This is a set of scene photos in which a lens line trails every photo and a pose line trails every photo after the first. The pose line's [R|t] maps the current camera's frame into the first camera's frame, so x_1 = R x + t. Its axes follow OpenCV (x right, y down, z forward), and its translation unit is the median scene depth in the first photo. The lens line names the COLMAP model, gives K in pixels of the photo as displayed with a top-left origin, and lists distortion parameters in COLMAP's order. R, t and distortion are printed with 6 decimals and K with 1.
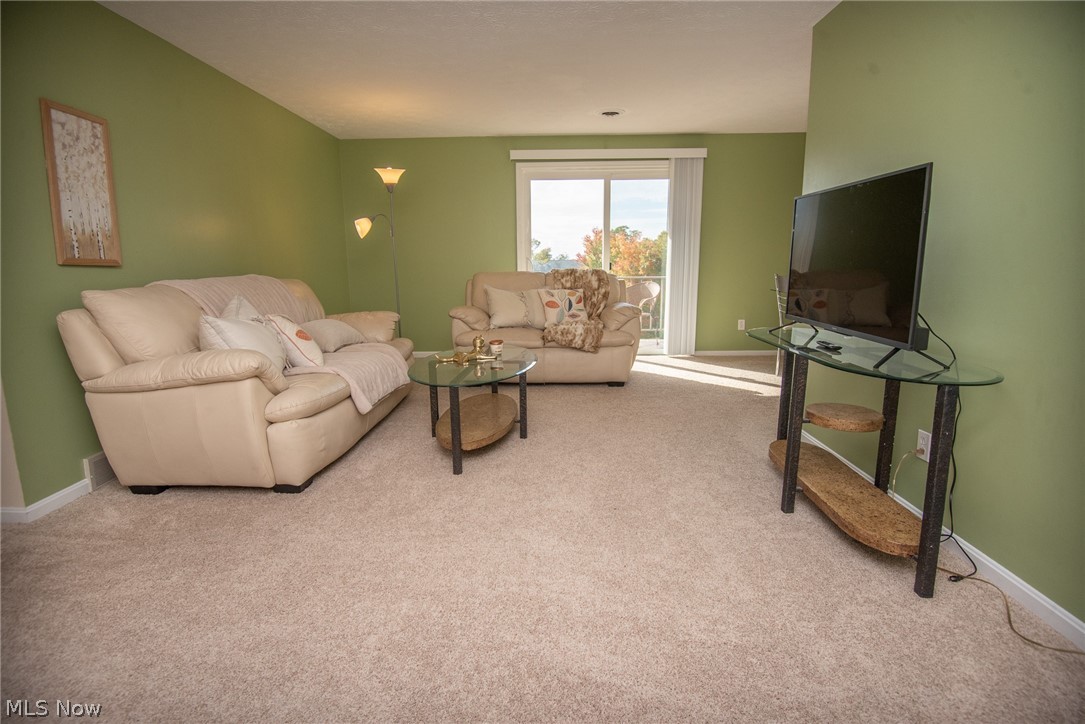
lens RADIAL K [[546.3, 0, 539.7], [0, 546.3, 366.0], [0, 0, 1]] dist [0.000550, -0.023654]
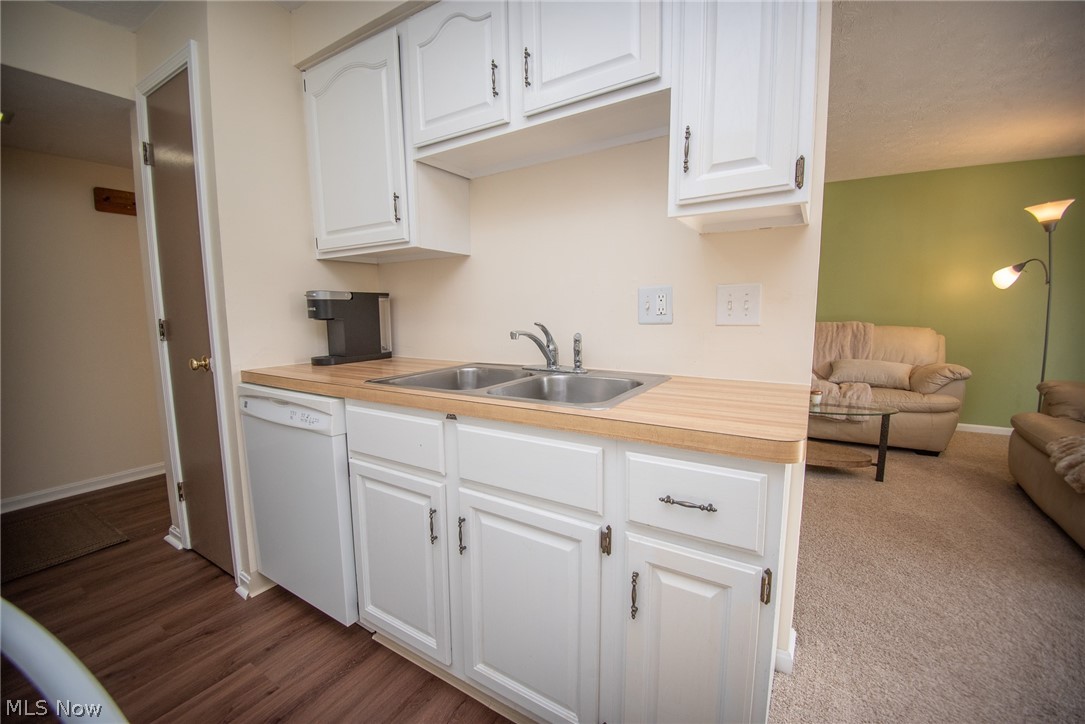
lens RADIAL K [[436.1, 0, 543.0], [0, 436.1, 366.7], [0, 0, 1]] dist [0.002020, -0.017936]
pose [[-0.507404, 0.125567, -0.852510, 0.722504], [-0.146078, 0.962473, 0.228708, -0.166046], [0.849236, 0.240580, -0.470020, 0.749340]]
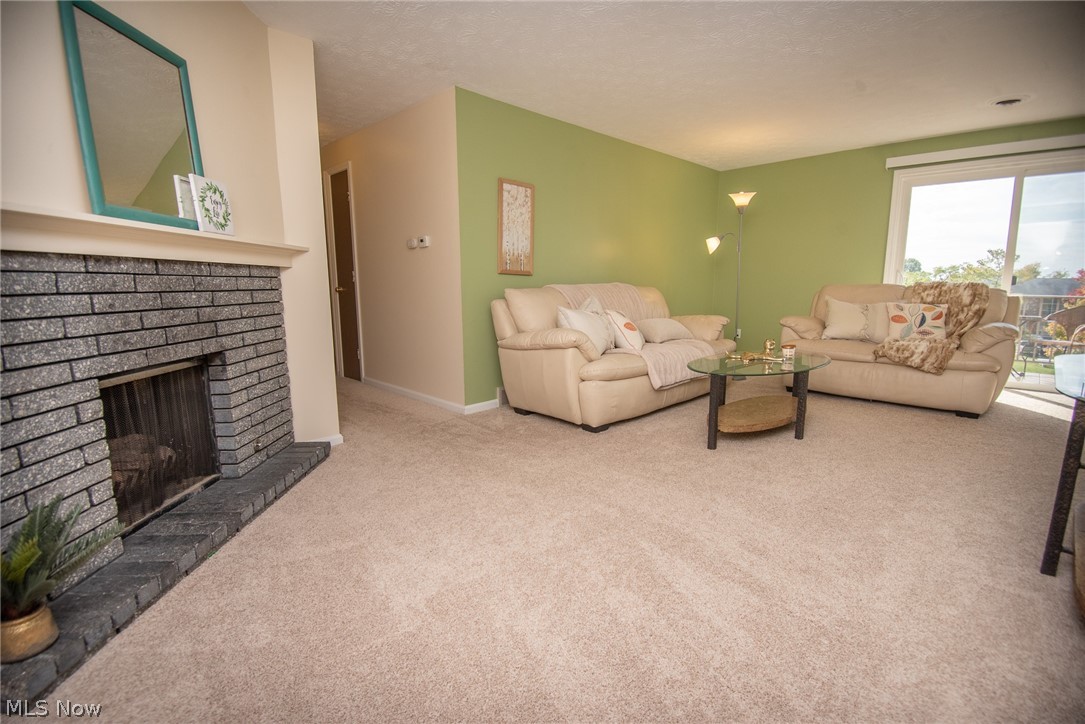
lens RADIAL K [[500.3, 0, 543.2], [0, 500.3, 366.0], [0, 0, 1]] dist [0.003606, -0.020779]
pose [[0.720267, 0.121206, -0.683026, 0.200042], [-0.130694, 0.990695, 0.037984, 0.016103], [0.681274, 0.061909, 0.729406, -0.036443]]
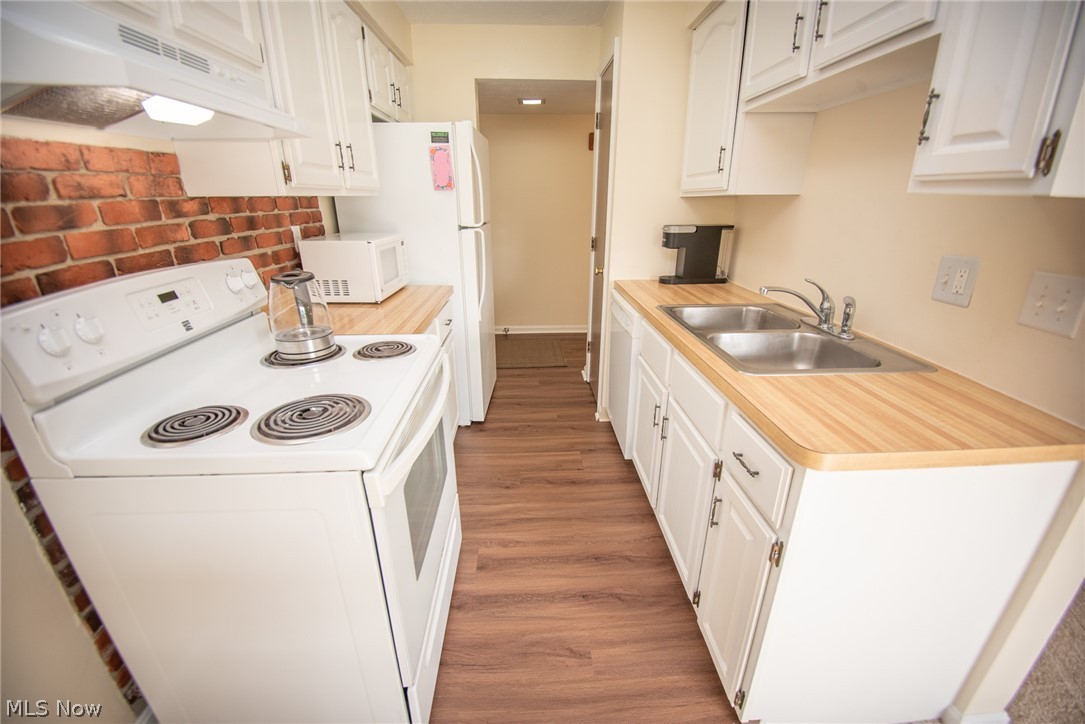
lens RADIAL K [[436.1, 0, 543.0], [0, 436.1, 366.7], [0, 0, 1]] dist [0.002020, -0.017936]
pose [[-0.998267, 0.035635, -0.046835, 0.656505], [0.005825, 0.851750, 0.523917, -0.243683], [0.058561, 0.522736, -0.850481, 0.894275]]
